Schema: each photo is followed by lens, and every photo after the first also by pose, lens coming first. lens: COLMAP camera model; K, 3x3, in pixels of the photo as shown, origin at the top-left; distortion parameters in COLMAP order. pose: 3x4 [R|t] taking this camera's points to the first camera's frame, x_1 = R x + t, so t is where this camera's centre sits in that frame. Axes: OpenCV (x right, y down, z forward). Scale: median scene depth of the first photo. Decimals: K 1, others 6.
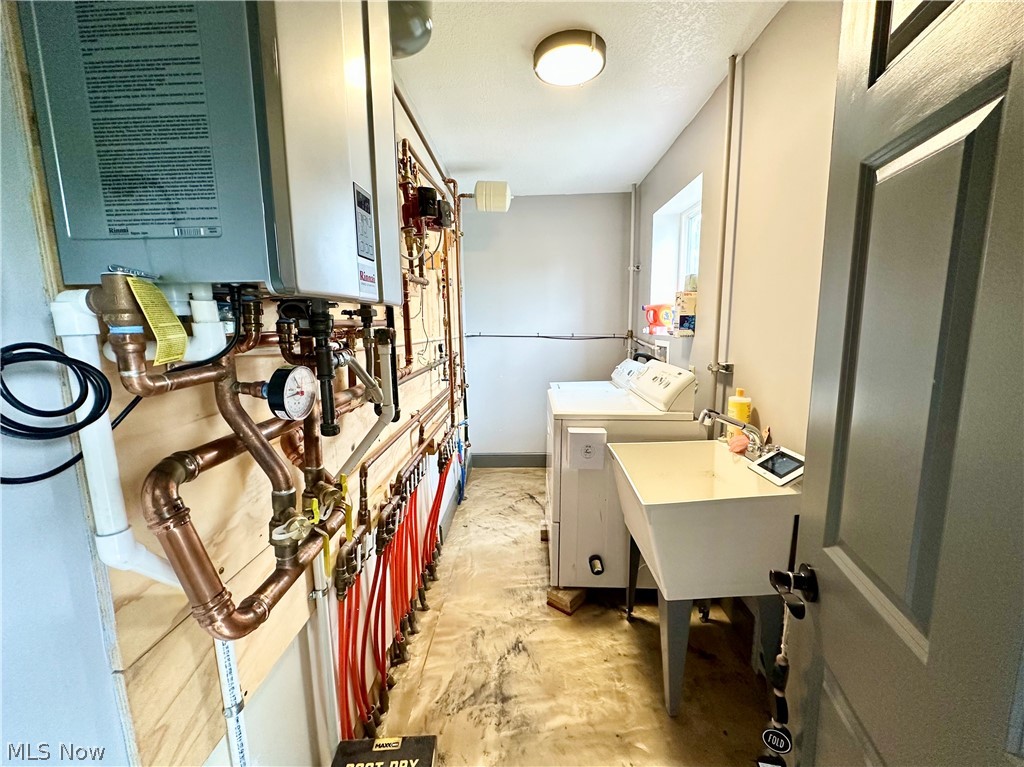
lens RADIAL K [[405.6, 0, 495.8], [0, 405.6, 384.3], [0, 0, 1]] dist [-0.001893, 0.000366]
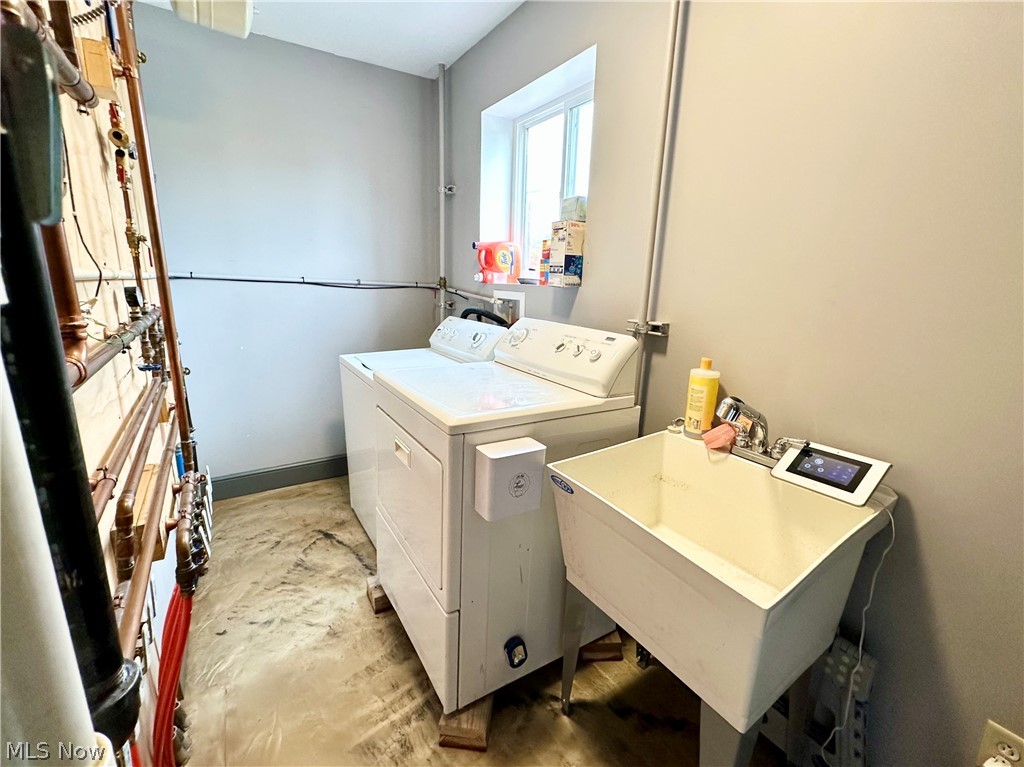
lens RADIAL K [[451.7, 0, 502.3], [0, 451.7, 383.2], [0, 0, 1]] dist [0.000290, -0.000446]
pose [[0.812996, -0.095706, 0.574350, -0.106490], [0.045653, 0.993840, 0.100985, -0.030052], [-0.580476, -0.055879, 0.812357, 0.392332]]
